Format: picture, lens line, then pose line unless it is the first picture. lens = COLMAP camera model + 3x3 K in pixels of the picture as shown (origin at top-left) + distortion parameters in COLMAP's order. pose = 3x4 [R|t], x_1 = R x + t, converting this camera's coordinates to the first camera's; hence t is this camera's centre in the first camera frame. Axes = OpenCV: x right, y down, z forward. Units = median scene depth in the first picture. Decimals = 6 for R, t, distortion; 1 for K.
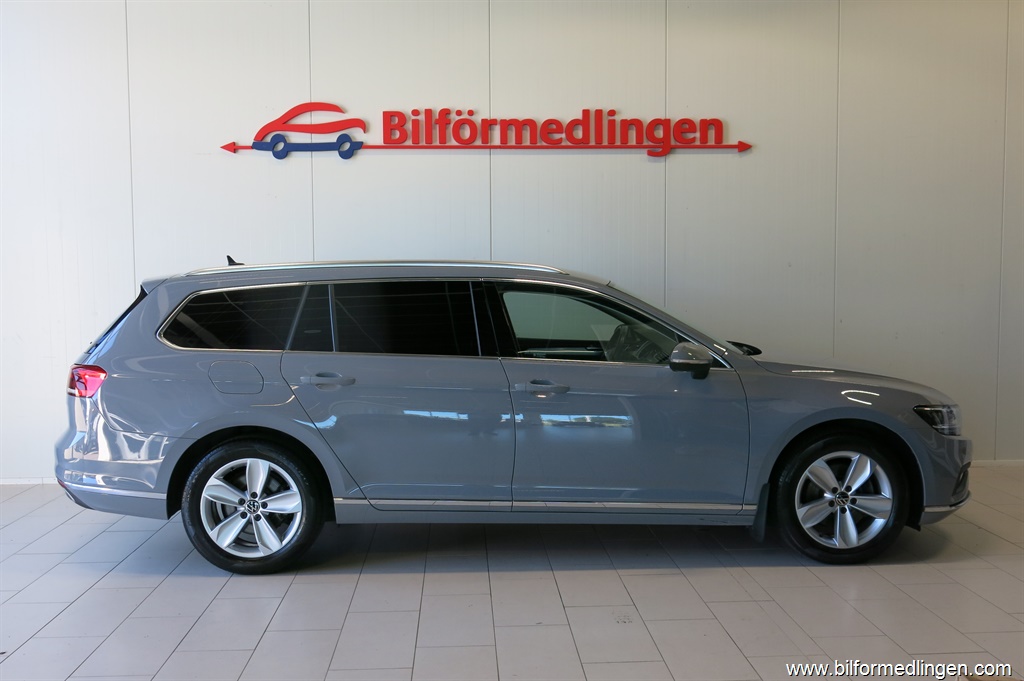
lens RADIAL K [[988.7, 0, 512.0], [0, 988.7, 340.5], [0, 0, 1]] dist [-0.041981, 0.000324]
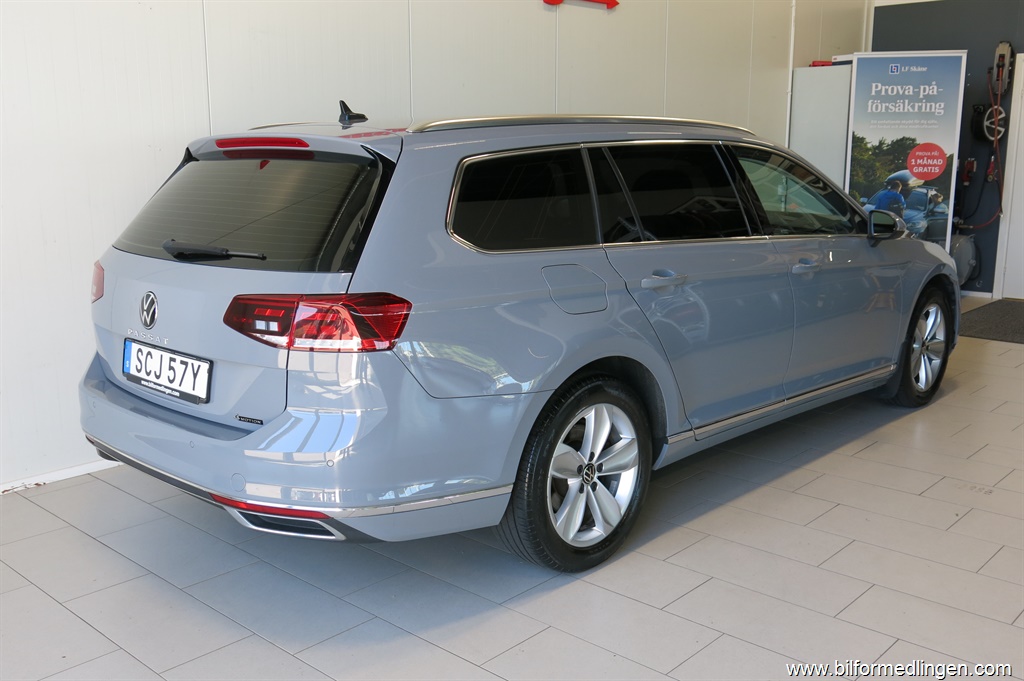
lens RADIAL K [[988.7, 0, 512.0], [0, 988.7, 340.5], [0, 0, 1]] dist [-0.041981, 0.000324]
pose [[0.707382, -0.129543, 0.694859, -0.766033], [0.038615, 0.988677, 0.145008, -0.025999], [-0.705775, -0.075744, 0.704375, 0.552345]]
